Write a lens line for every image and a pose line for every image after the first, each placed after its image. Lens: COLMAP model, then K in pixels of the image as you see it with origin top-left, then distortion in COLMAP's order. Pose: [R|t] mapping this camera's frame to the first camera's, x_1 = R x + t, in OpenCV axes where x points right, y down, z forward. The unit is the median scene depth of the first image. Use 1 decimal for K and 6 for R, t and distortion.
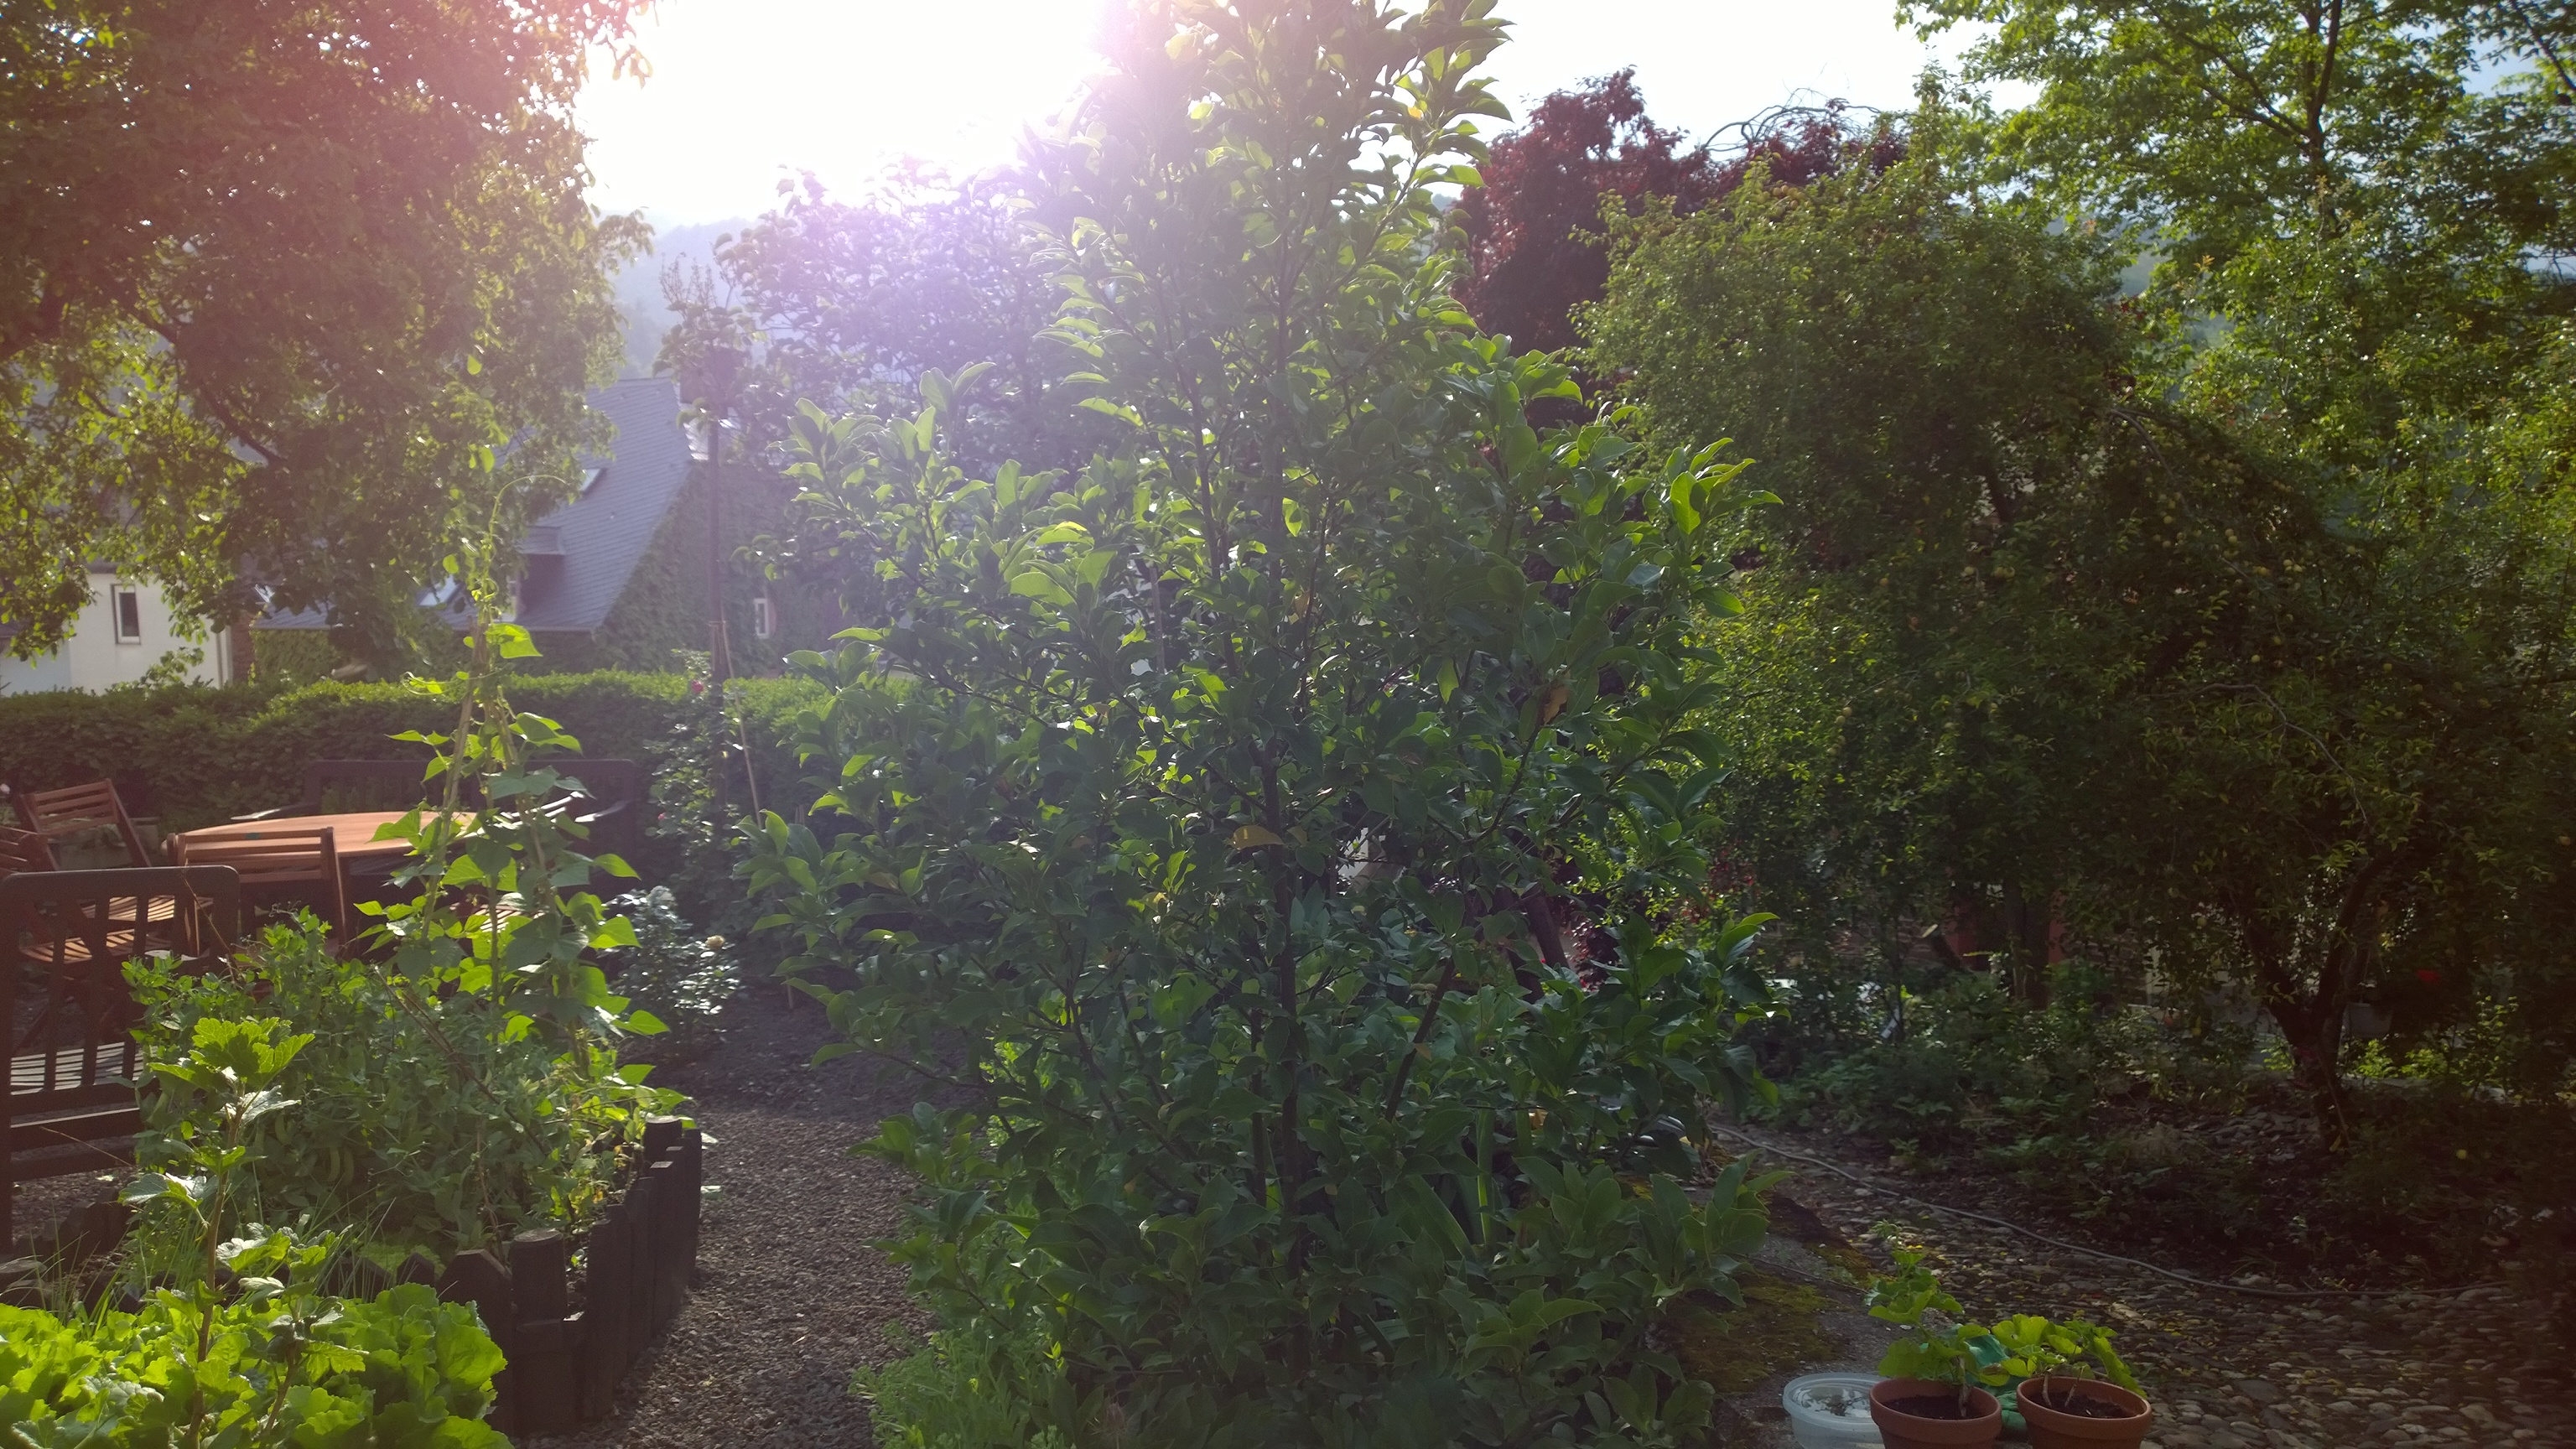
lens RADIAL K [[1838.3, 0, 1278.2], [0, 1838.3, 732.7], [0, 0, 1]] dist [0.065913, -0.070088]
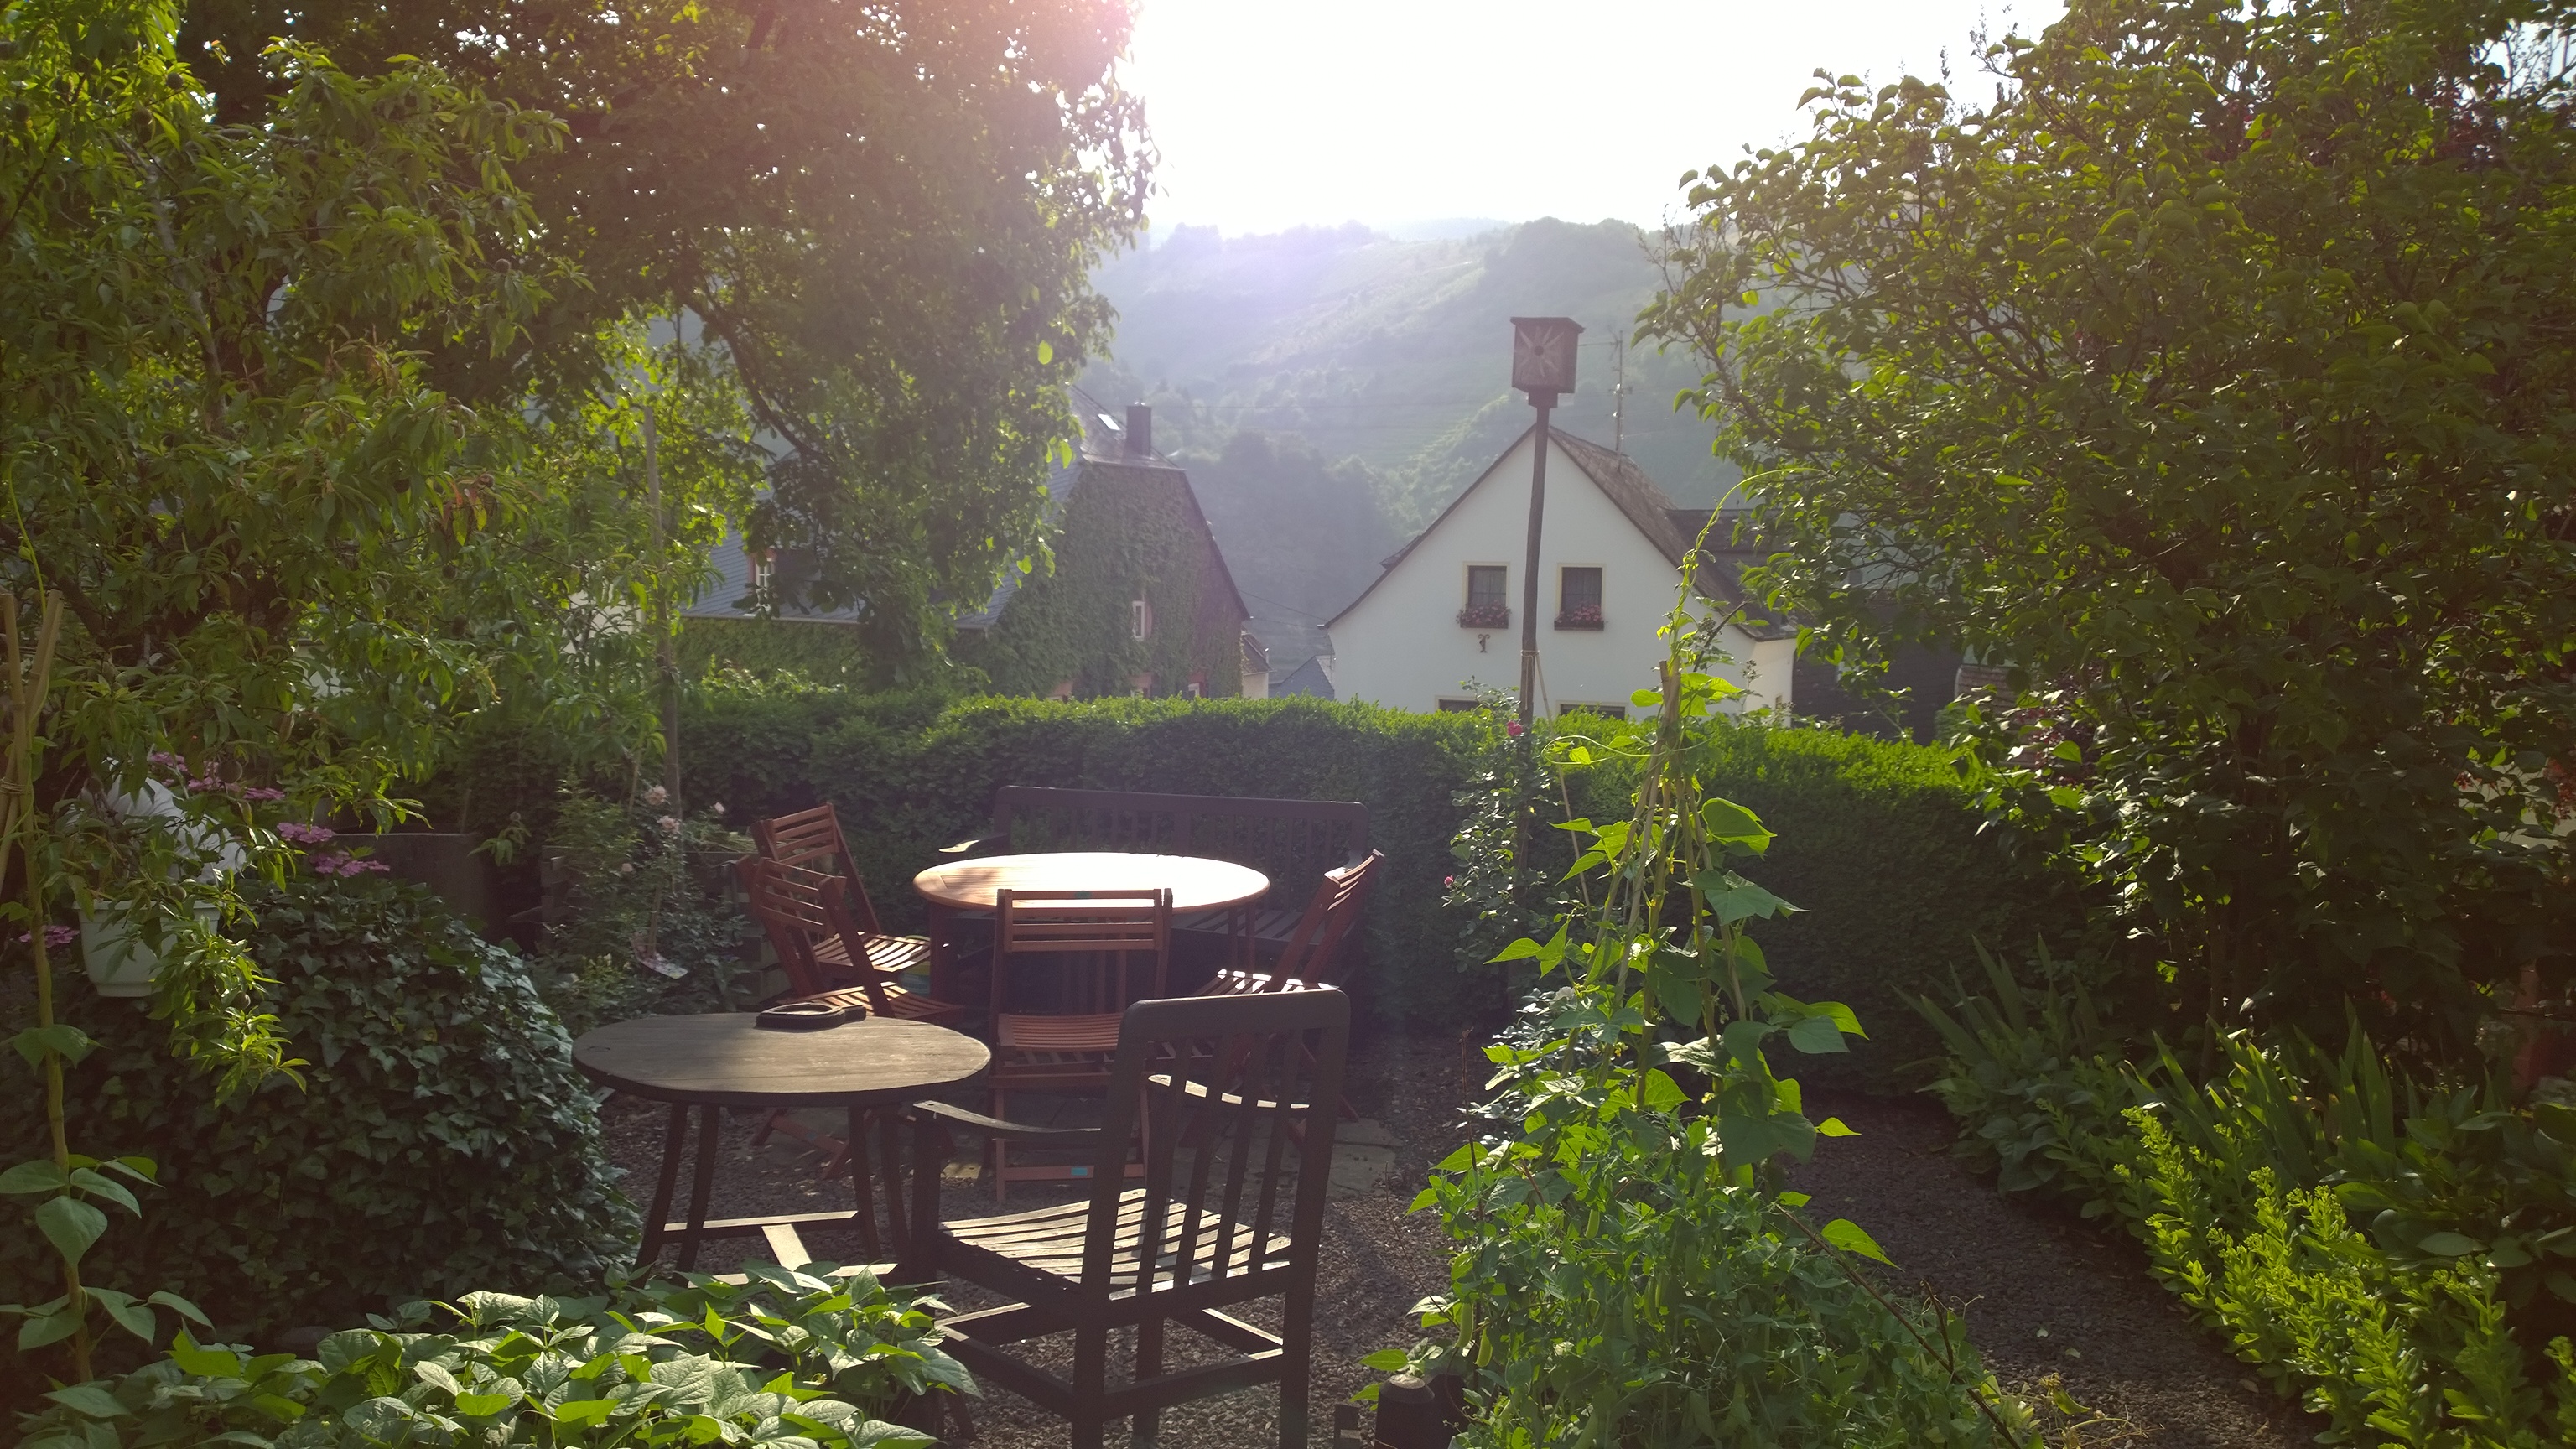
lens RADIAL K [[1843.6, 0, 1288.0], [0, 1843.6, 724.5], [0, 0, 1]] dist [0.000945, -0.002385]
pose [[0.988194, 0.041337, -0.147526, -0.461476], [-0.042771, 0.999063, -0.006561, -0.026352], [0.147117, 0.012793, 0.989036, 0.267169]]
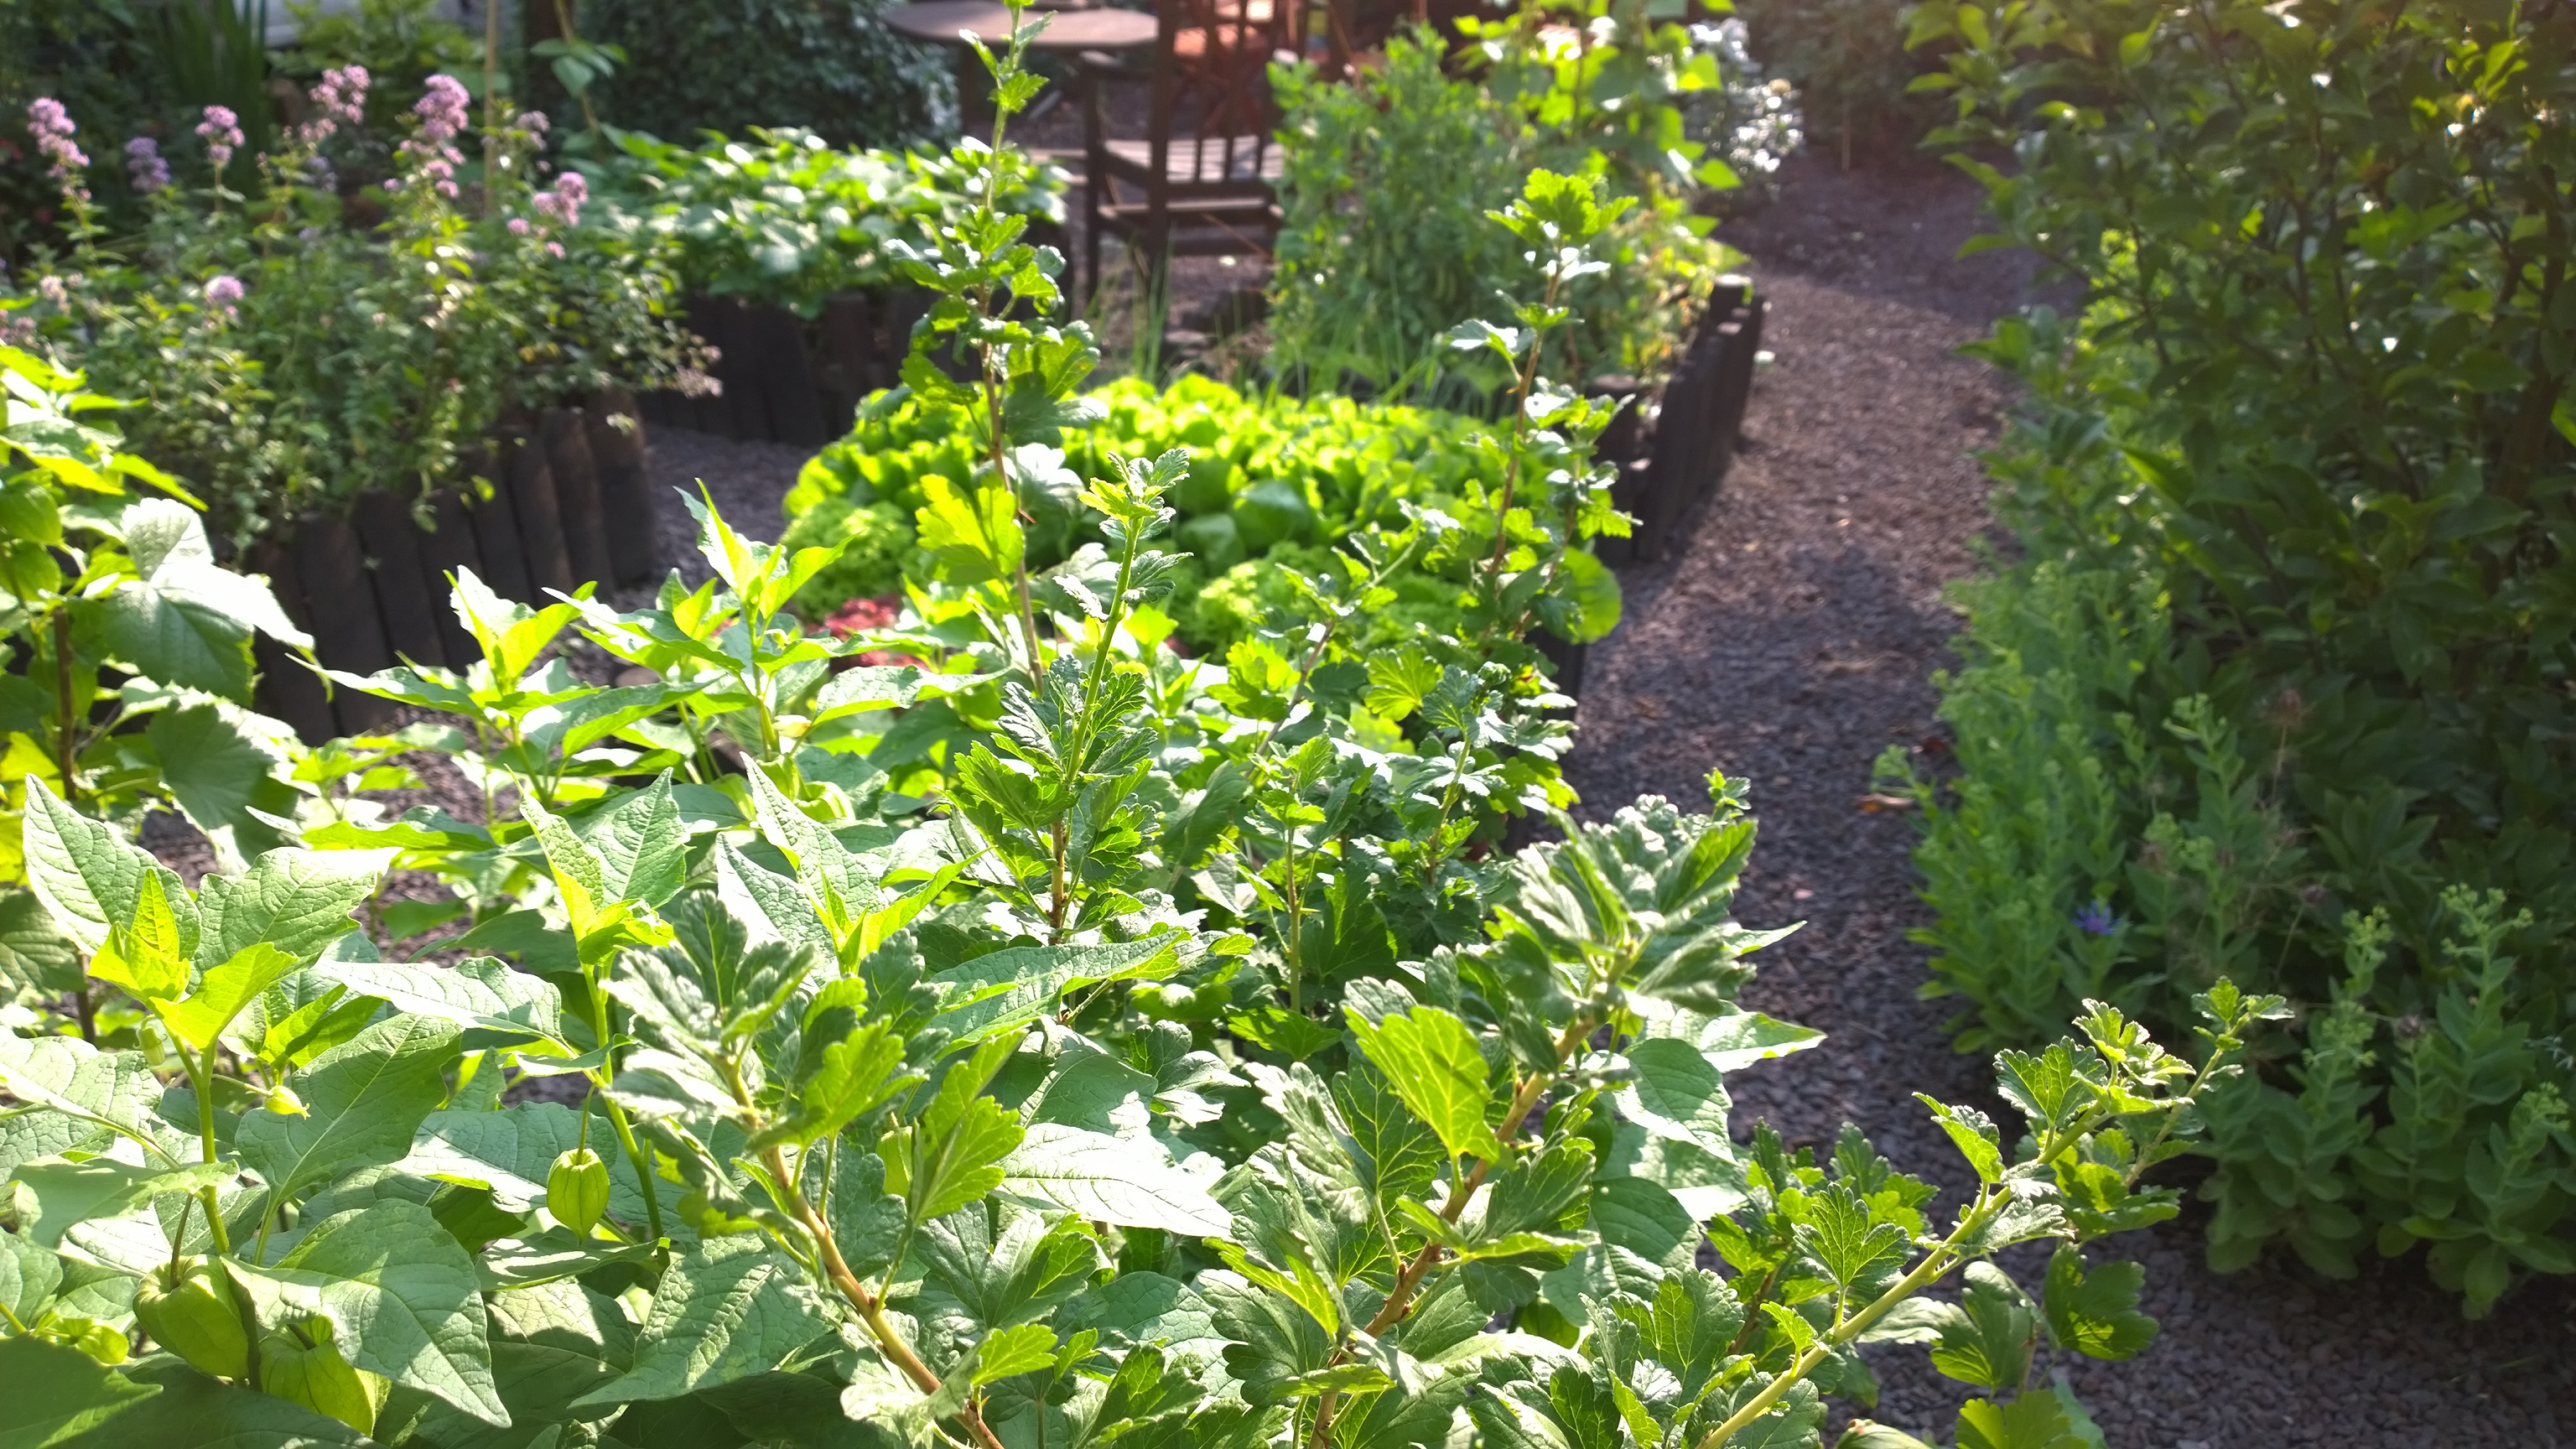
lens RADIAL K [[1907.3, 0, 1282.7], [0, 1907.3, 667.8], [0, 0, 1]] dist [0.078405, -0.128043]
pose [[0.871051, 0.222211, -0.438056, -0.048135], [-0.031122, 0.914996, 0.402261, -0.001122], [0.490206, -0.336757, 0.803924, 0.013582]]
